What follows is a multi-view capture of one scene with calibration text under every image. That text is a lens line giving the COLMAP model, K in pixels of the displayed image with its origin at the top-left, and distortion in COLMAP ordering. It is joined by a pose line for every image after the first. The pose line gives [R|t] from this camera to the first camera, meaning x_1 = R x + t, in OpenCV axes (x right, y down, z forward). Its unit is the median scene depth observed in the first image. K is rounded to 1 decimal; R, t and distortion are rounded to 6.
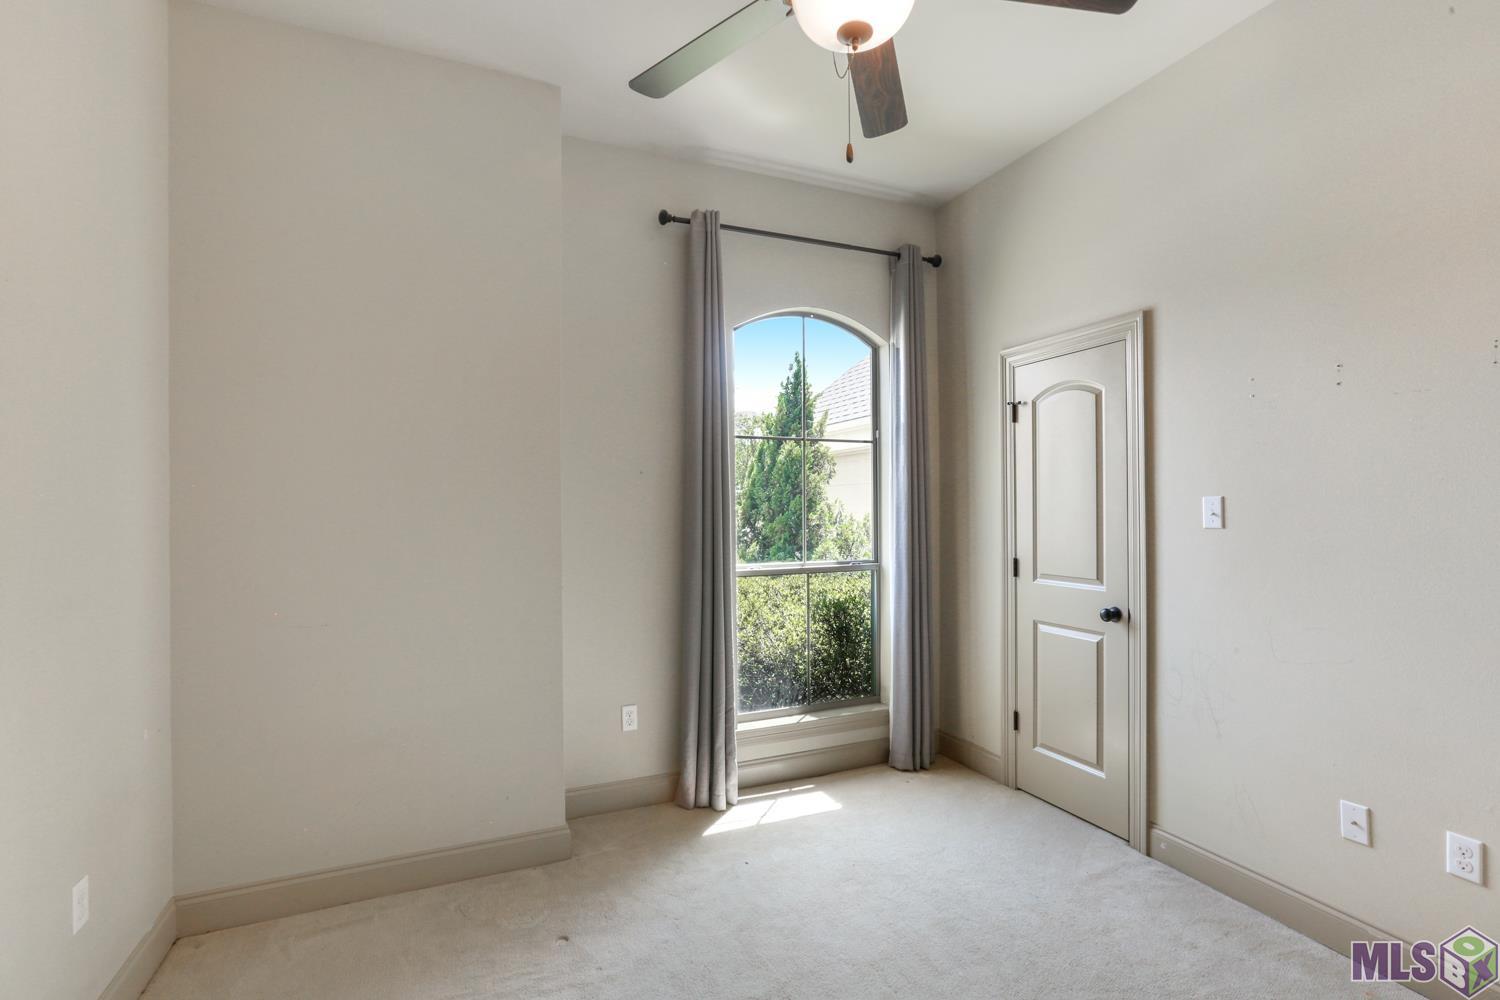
lens RADIAL K [[690.1, 0, 750.0], [0, 690.1, 500.0], [0, 0, 1]] dist [-0.035787, 0.023078]
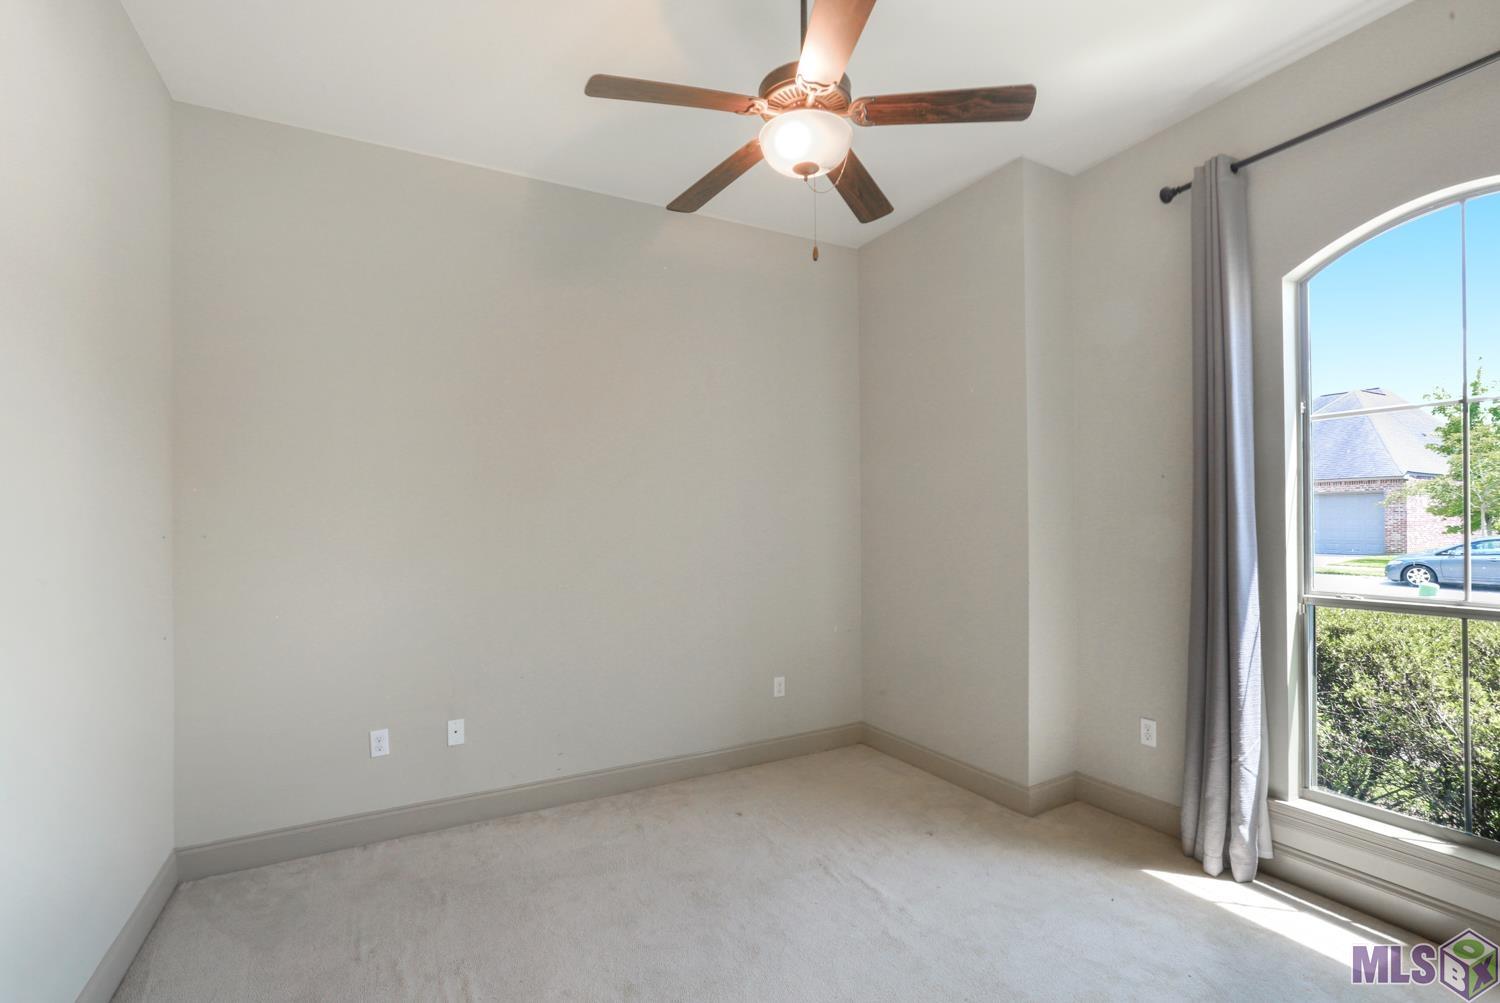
lens RADIAL K [[690.1, 0, 750.0], [0, 690.1, 501.5], [0, 0, 1]] dist [-0.035787, 0.023078]
pose [[0.102089, -0.020966, -0.994554, 0.720256], [0.017740, 0.999657, -0.019253, 0.003616], [0.994617, -0.015678, 0.102426, 0.353443]]
